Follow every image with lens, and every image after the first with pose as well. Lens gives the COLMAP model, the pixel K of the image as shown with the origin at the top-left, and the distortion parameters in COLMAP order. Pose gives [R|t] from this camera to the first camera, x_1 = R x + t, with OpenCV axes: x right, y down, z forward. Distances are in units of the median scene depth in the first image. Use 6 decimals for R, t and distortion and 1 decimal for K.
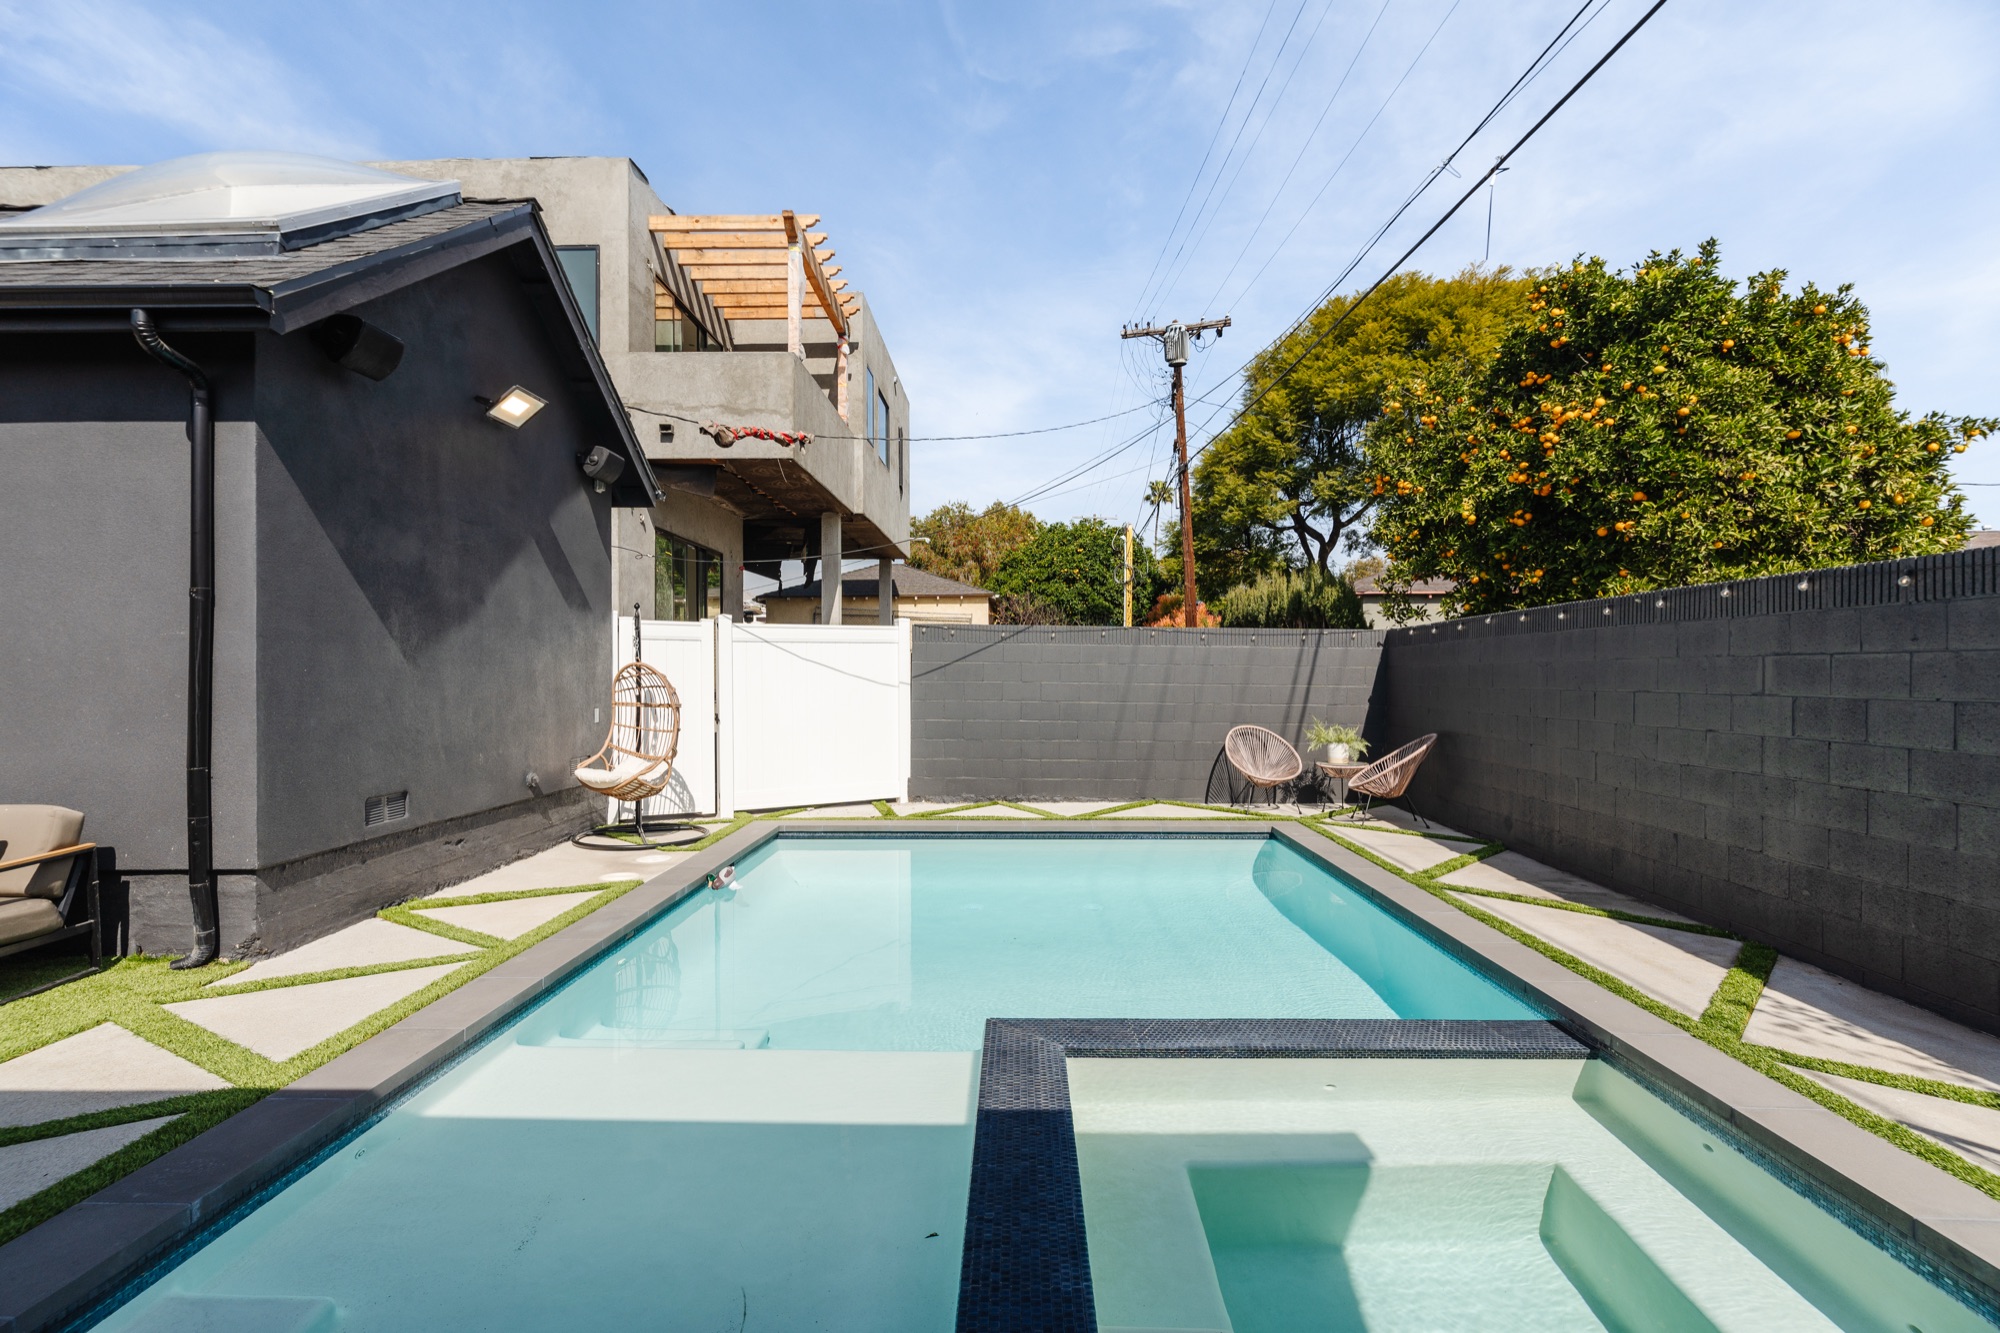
lens RADIAL K [[958.1, 0, 996.6], [0, 958.1, 661.6], [0, 0, 1]] dist [0.005562, 0.000920]
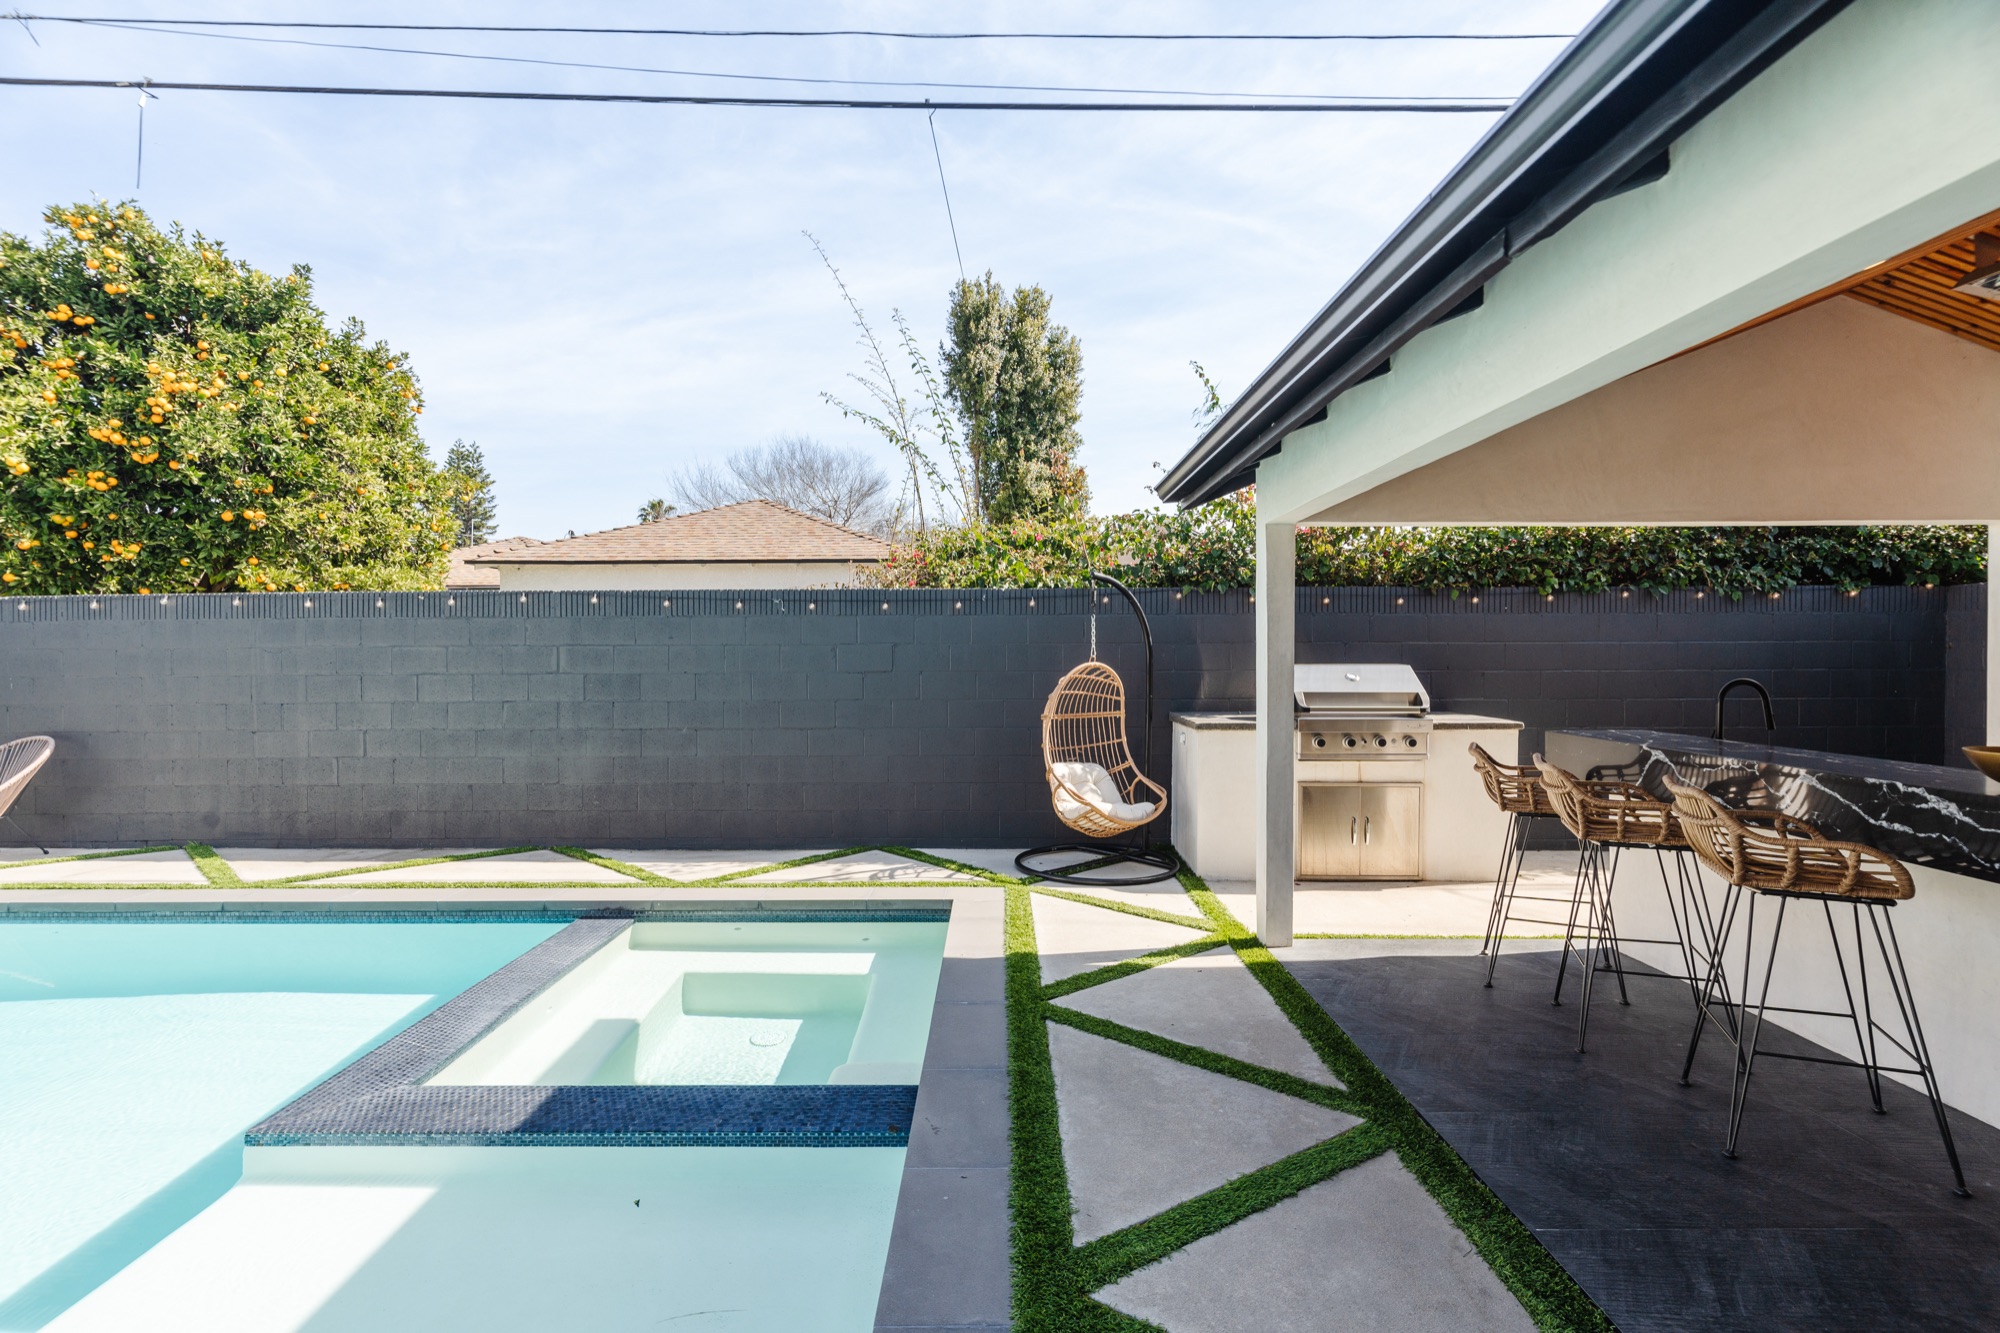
lens RADIAL K [[958.1, 0, 1013.9], [0, 958.1, 670.6], [0, 0, 1]] dist [0.005562, 0.000920]
pose [[-0.038941, -0.018502, 0.999070, -0.557190], [-0.007207, 0.999808, 0.018235, -0.000313], [-0.999216, -0.006491, -0.039067, 0.321623]]
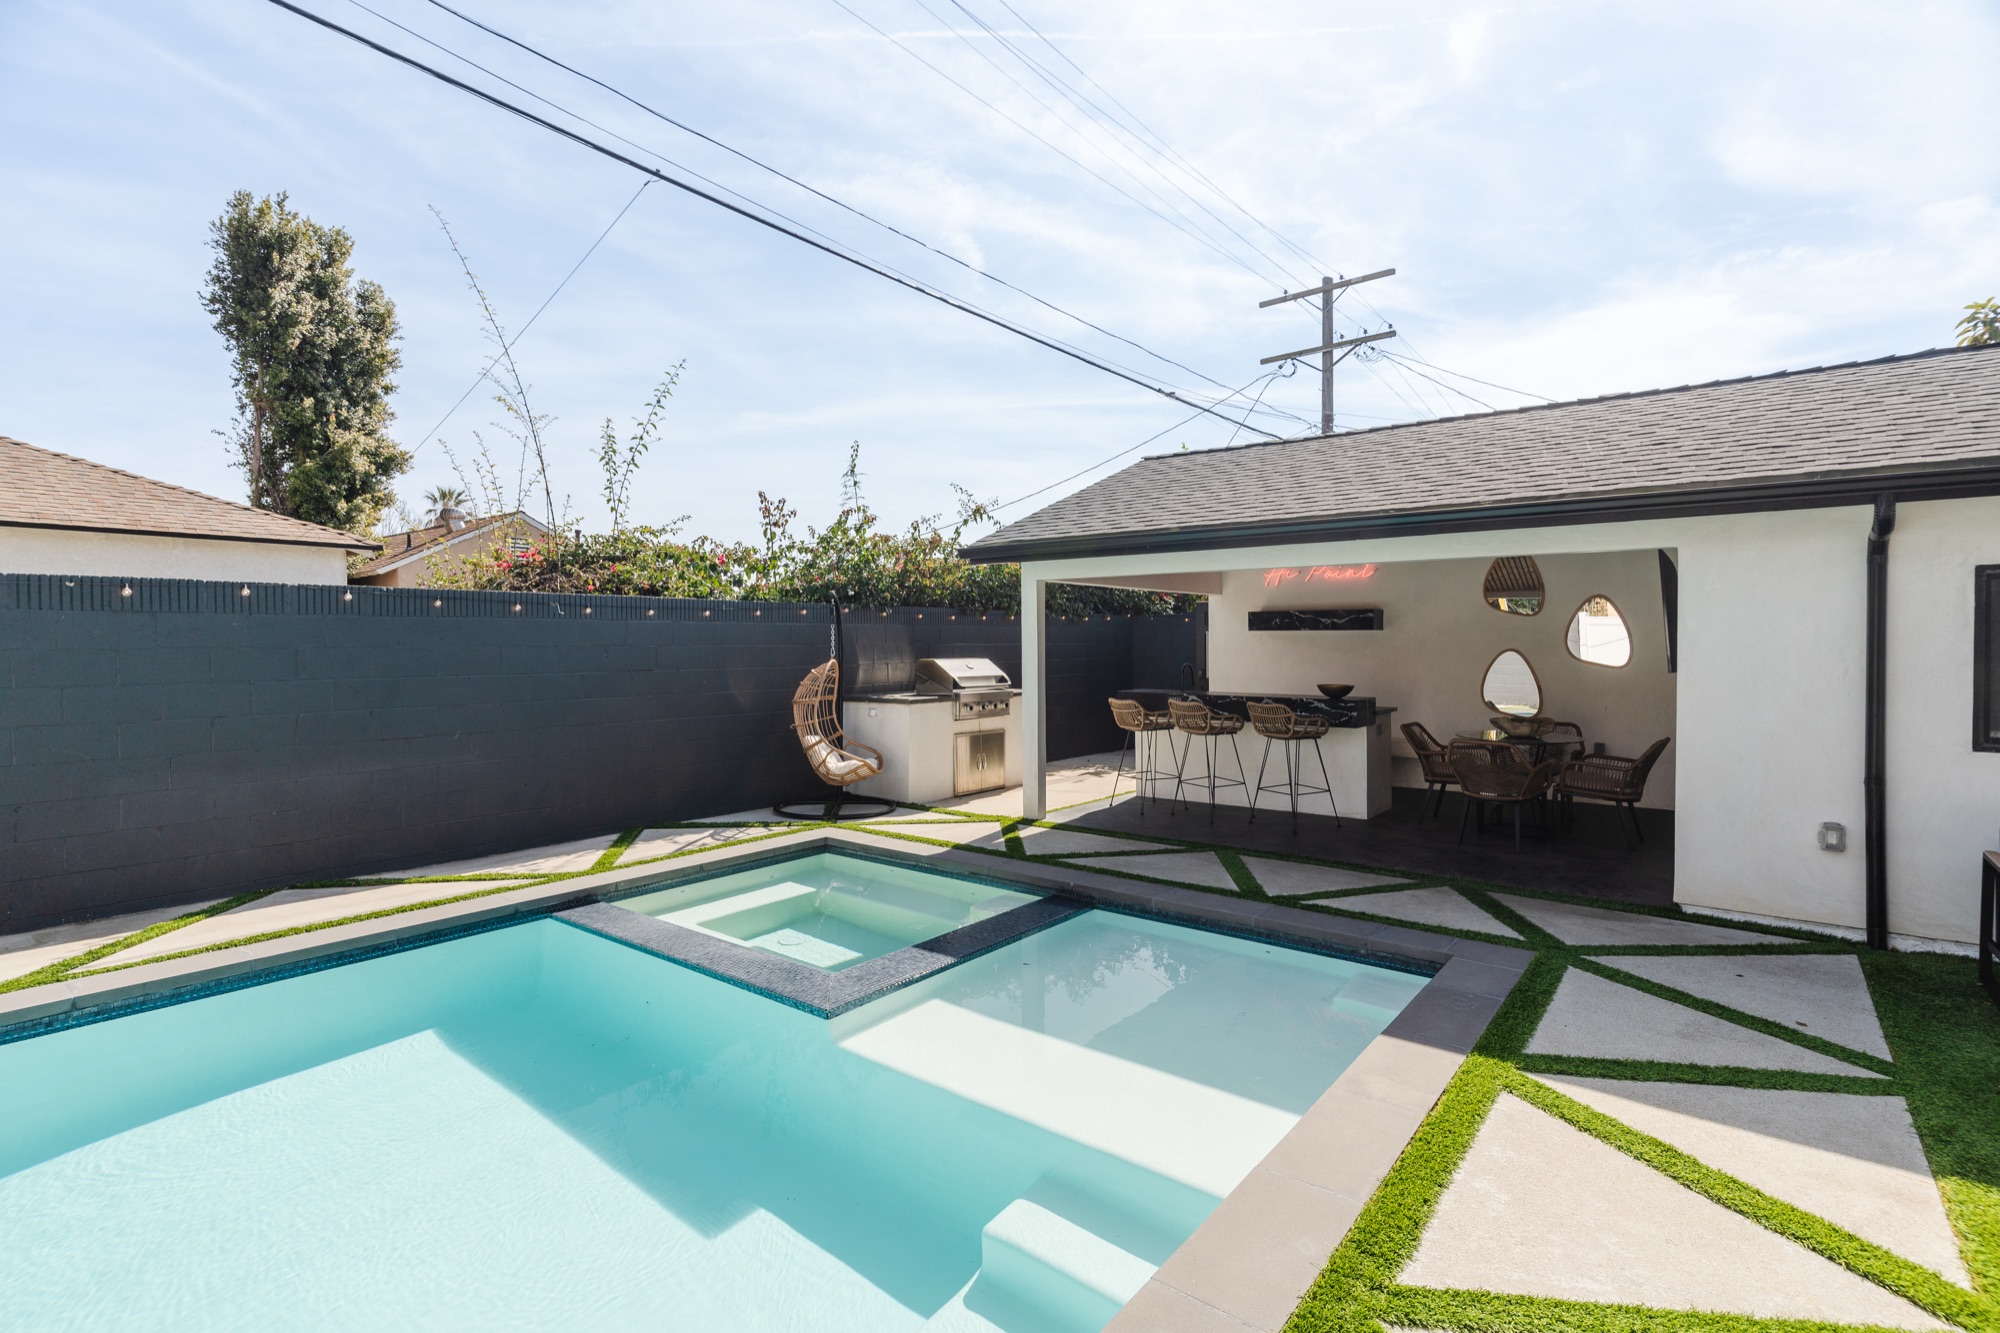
lens RADIAL K [[958.1, 0, 1012.5], [0, 958.1, 656.4], [0, 0, 1]] dist [0.005562, 0.000920]
pose [[-0.816308, -0.005286, 0.577593, -0.547128], [-0.002188, 0.999979, 0.006060, -0.005083], [-0.577613, 0.003683, -0.816302, 1.250889]]
